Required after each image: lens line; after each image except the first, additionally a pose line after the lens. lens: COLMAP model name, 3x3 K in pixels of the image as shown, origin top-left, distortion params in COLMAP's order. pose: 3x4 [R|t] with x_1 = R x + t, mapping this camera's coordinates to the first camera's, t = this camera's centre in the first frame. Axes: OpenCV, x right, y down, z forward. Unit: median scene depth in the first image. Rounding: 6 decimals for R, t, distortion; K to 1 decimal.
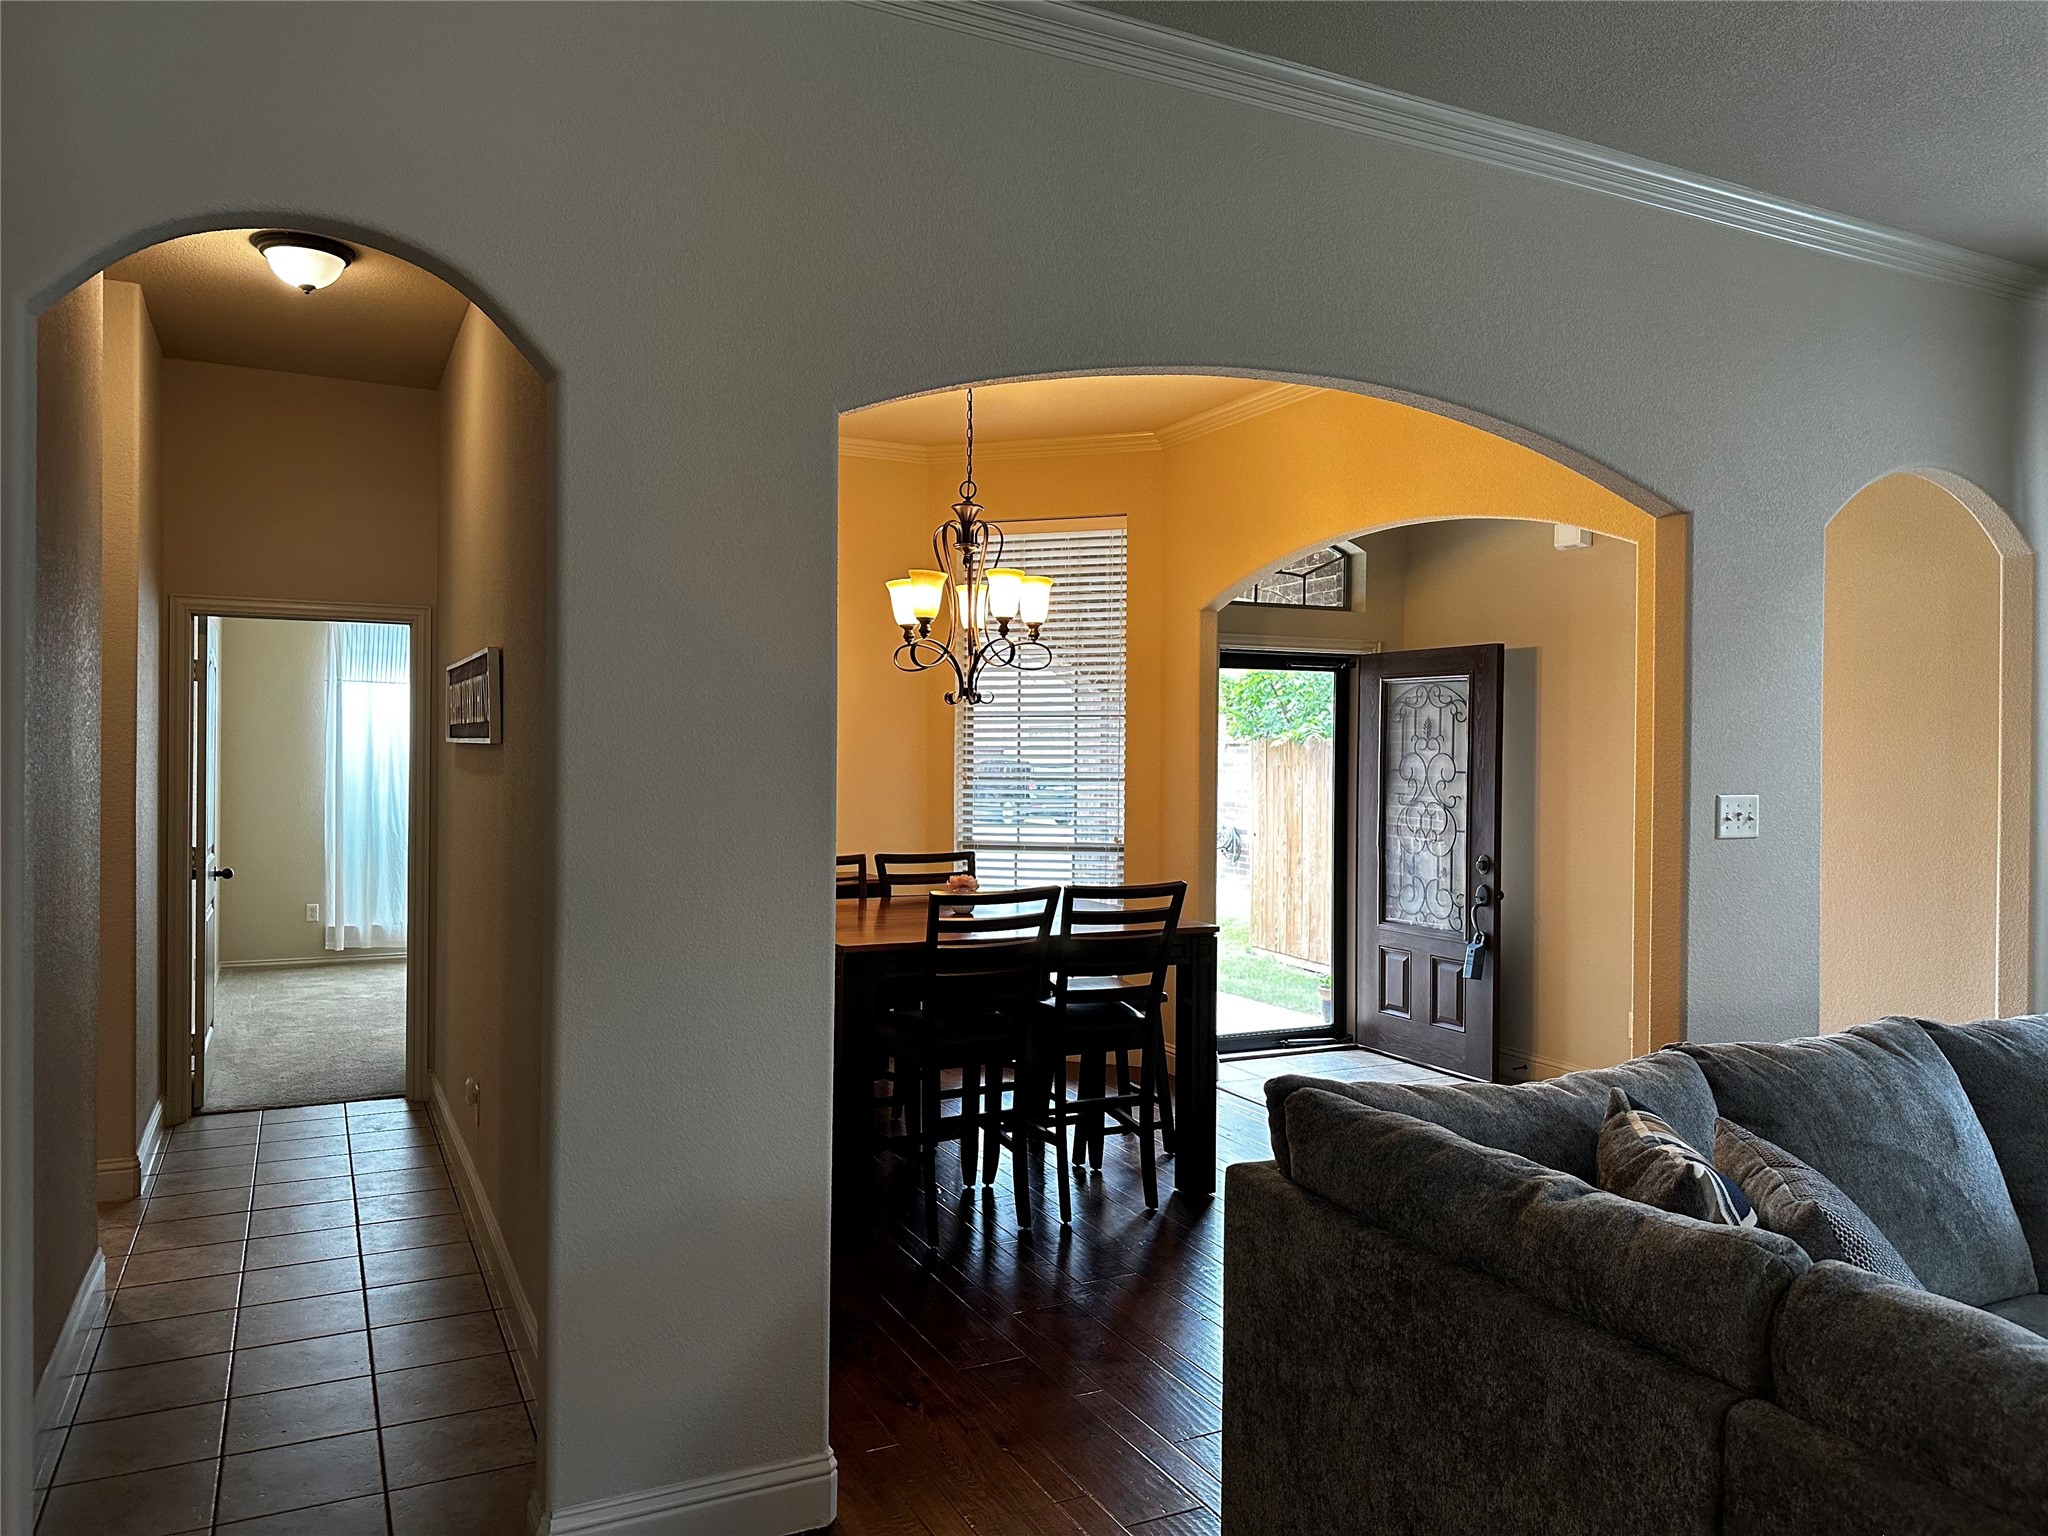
lens RADIAL K [[1413.7, 0, 1031.2], [0, 1413.7, 767.8], [0, 0, 1]] dist [0.029117, -0.039692]
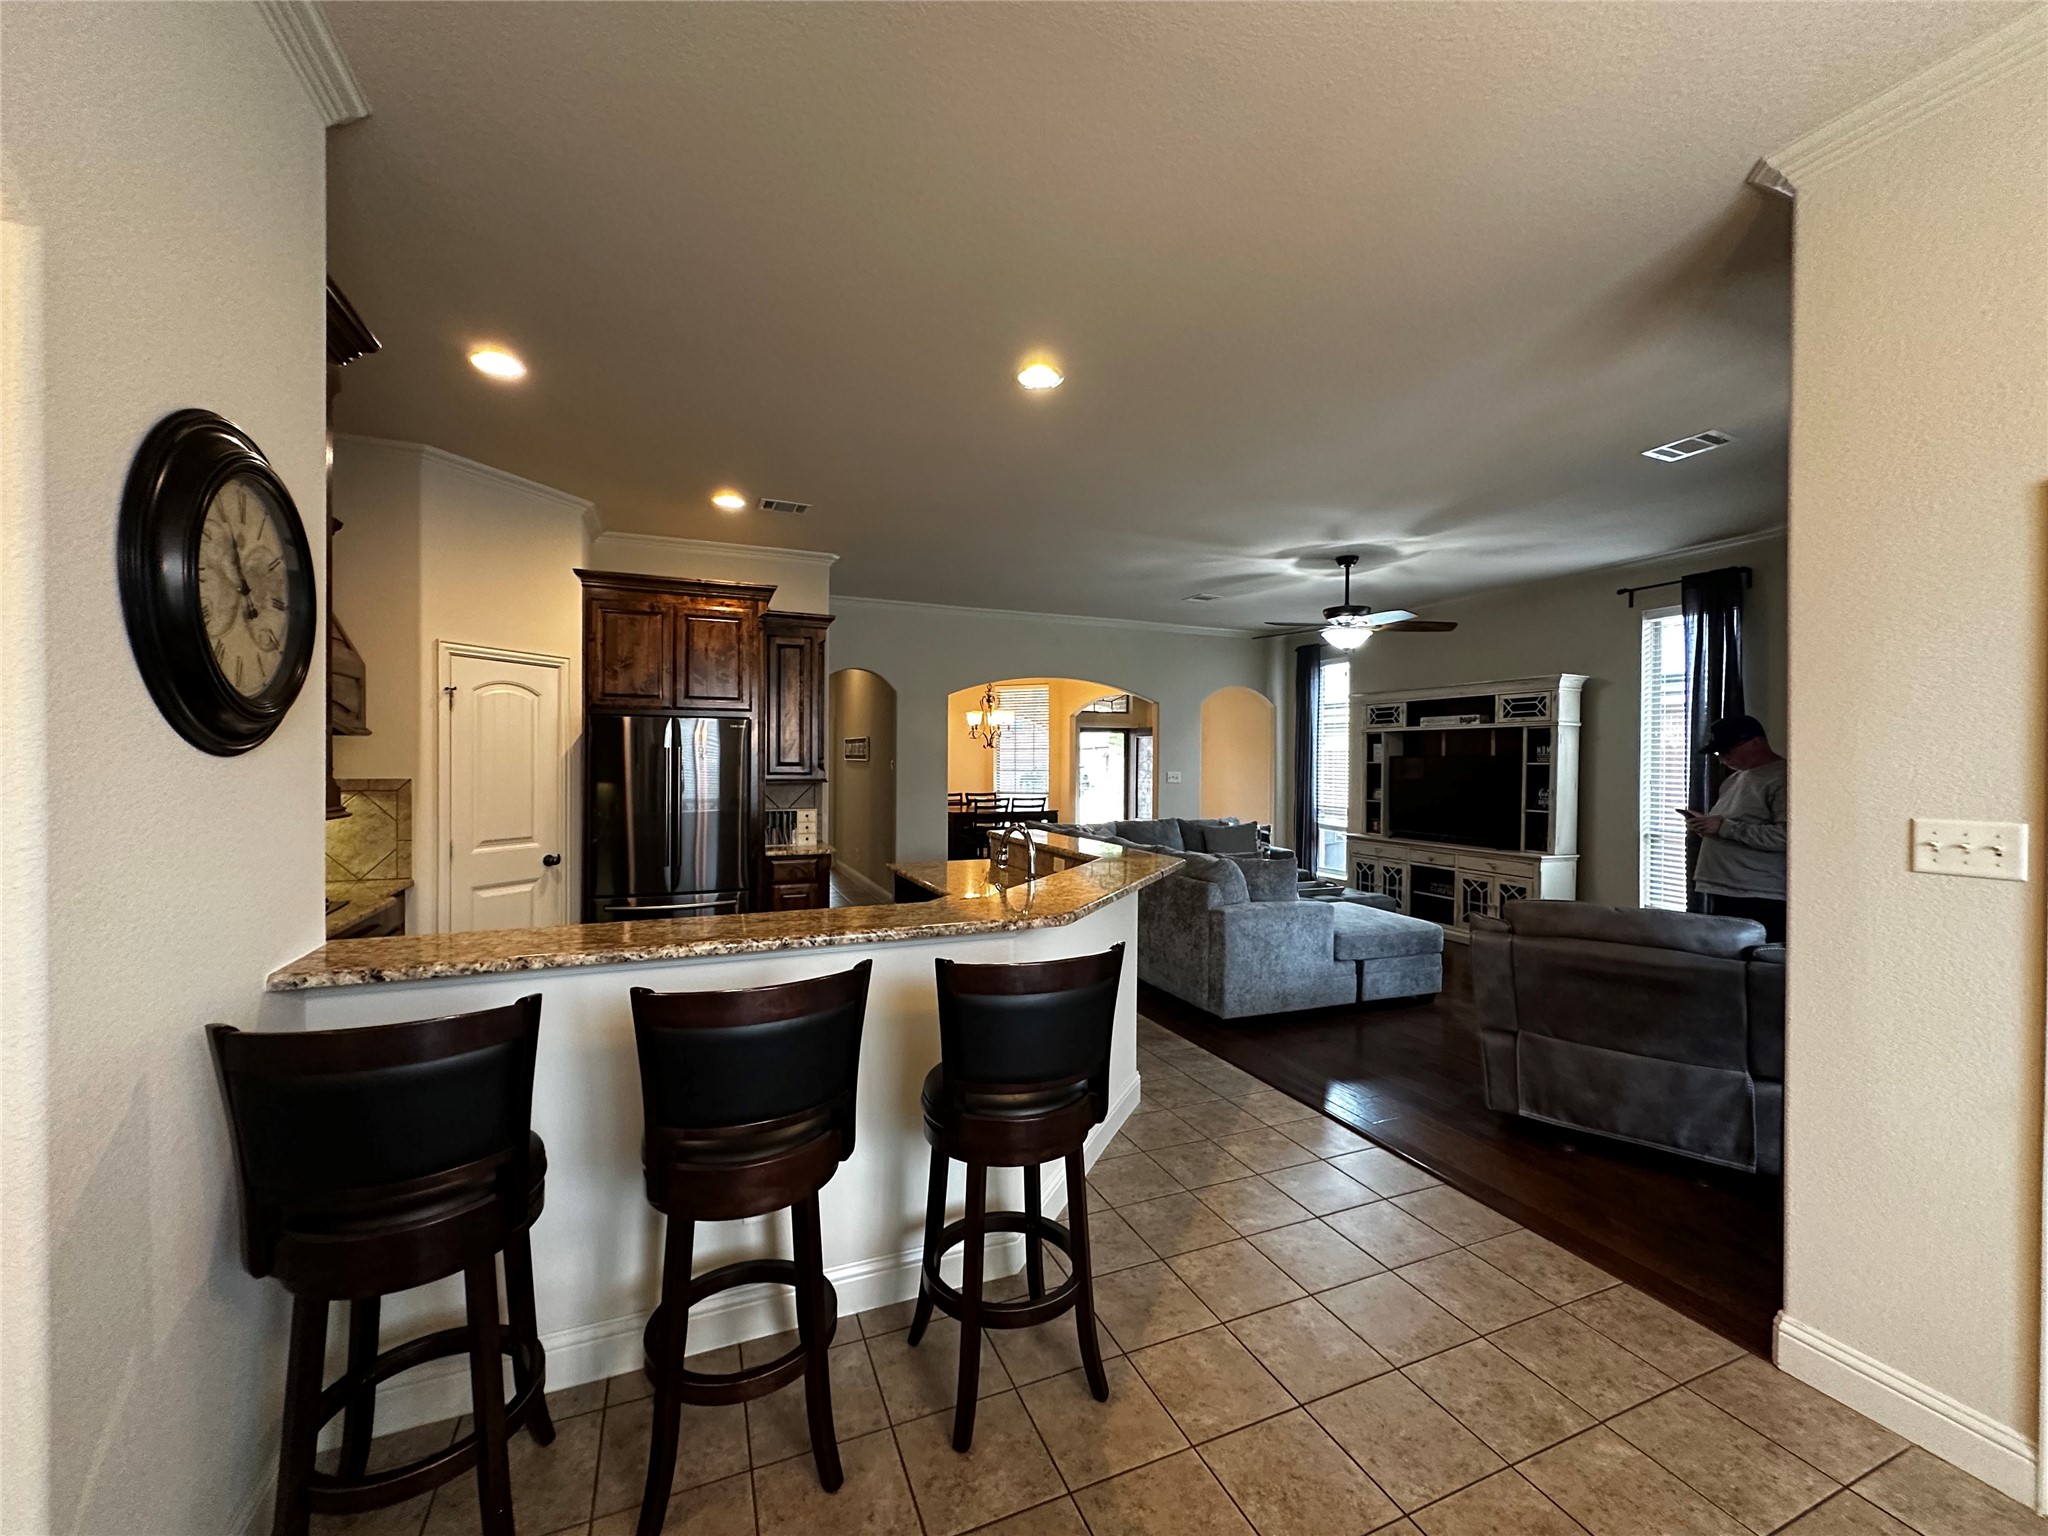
lens RADIAL K [[814.4, 0, 1016.2], [0, 814.4, 764.8], [0, 0, 1]] dist [-0.004061, 0.000938]
pose [[0.997293, -0.006053, -0.073284, 0.168489], [0.005824, 0.999977, -0.003338, 0.003562], [0.073302, 0.002903, 0.997306, -1.001272]]
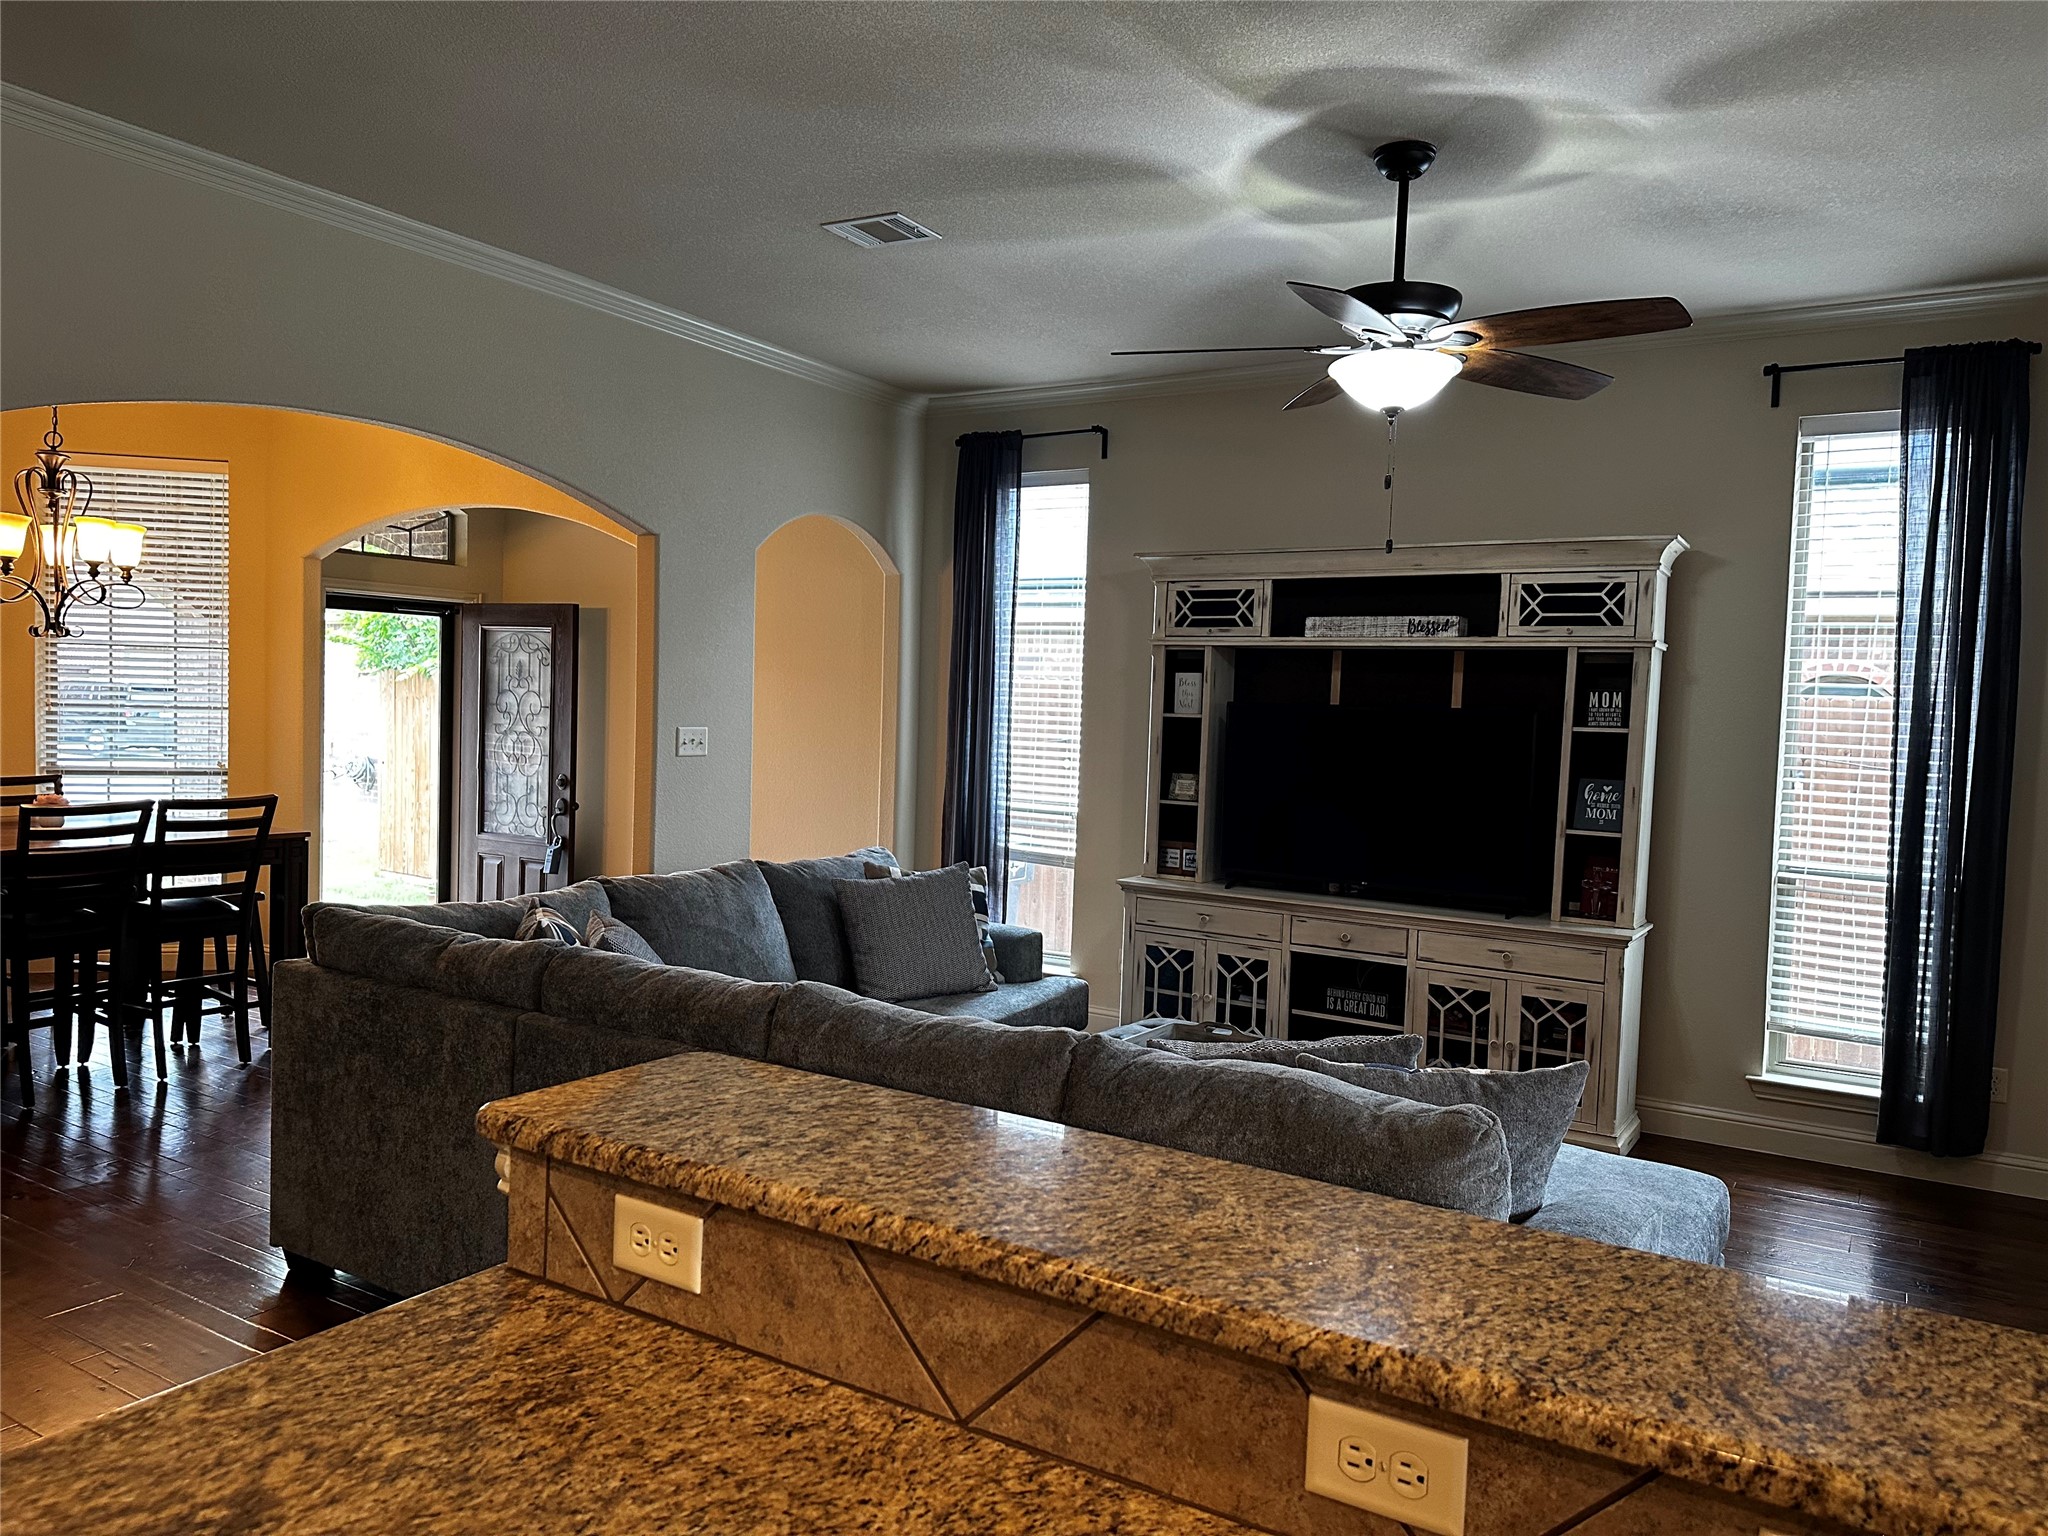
lens RADIAL K [[1413.7, 0, 1034.1], [0, 1413.7, 772.0], [0, 0, 1]] dist [0.029117, -0.039692]
pose [[0.843540, -0.008431, 0.537000, 0.002993], [-0.019129, 0.998771, 0.045729, -0.006100], [-0.536725, -0.048847, 0.842342, -0.332552]]
